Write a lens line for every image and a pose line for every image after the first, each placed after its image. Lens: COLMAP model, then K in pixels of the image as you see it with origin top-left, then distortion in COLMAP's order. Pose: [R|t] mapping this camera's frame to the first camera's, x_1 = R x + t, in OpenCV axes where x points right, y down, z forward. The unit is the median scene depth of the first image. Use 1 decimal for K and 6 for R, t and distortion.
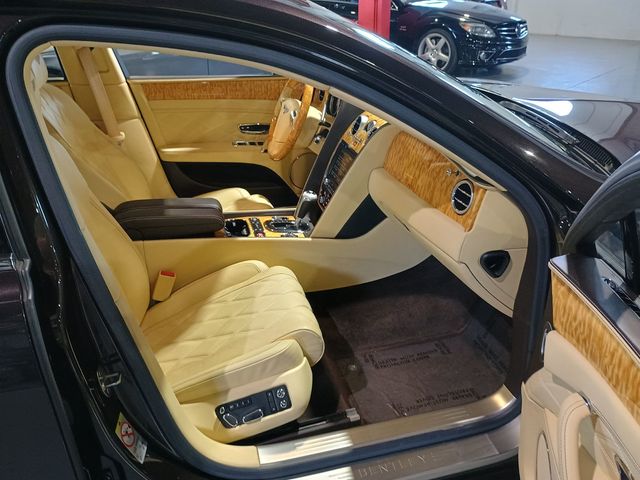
lens RADIAL K [[550.4, 0, 317.2], [0, 550.4, 241.0], [0, 0, 1]] dist [0.049909, -0.046267]
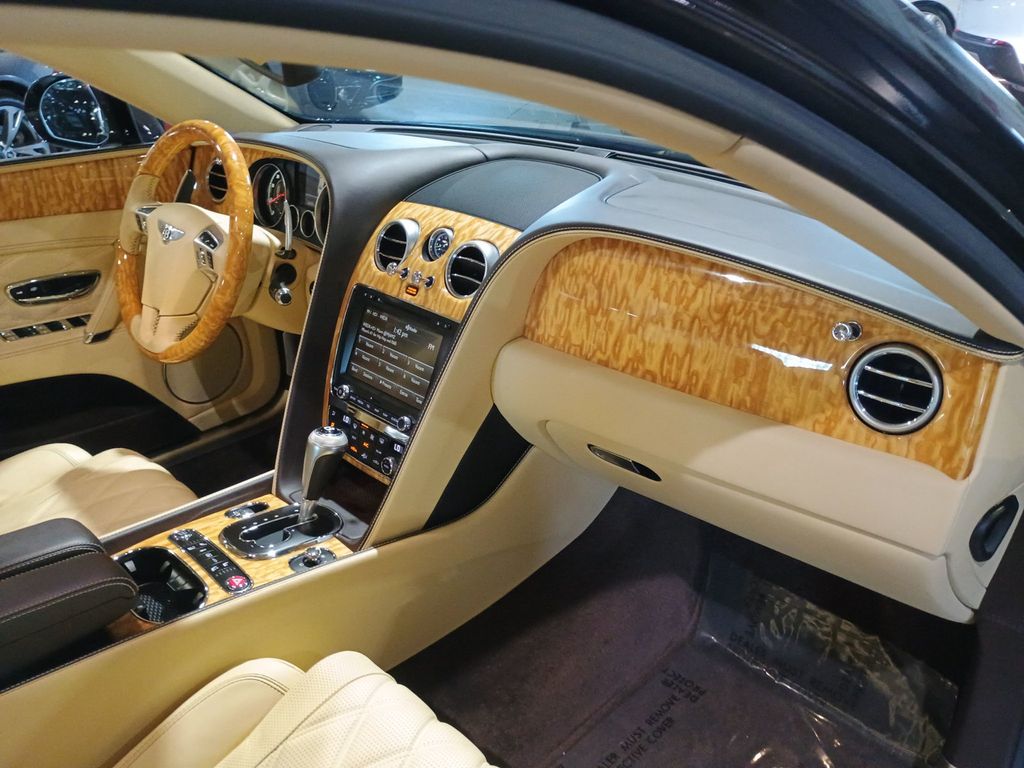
lens RADIAL K [[880.6, 0, 512.4], [0, 880.6, 389.4], [0, 0, 1]] dist [0.049909, -0.046267]
pose [[0.866711, -0.224715, 0.445326, -0.145076], [0.228560, 0.972448, 0.045873, -0.097544], [-0.443365, 0.062025, 0.894193, 0.318066]]
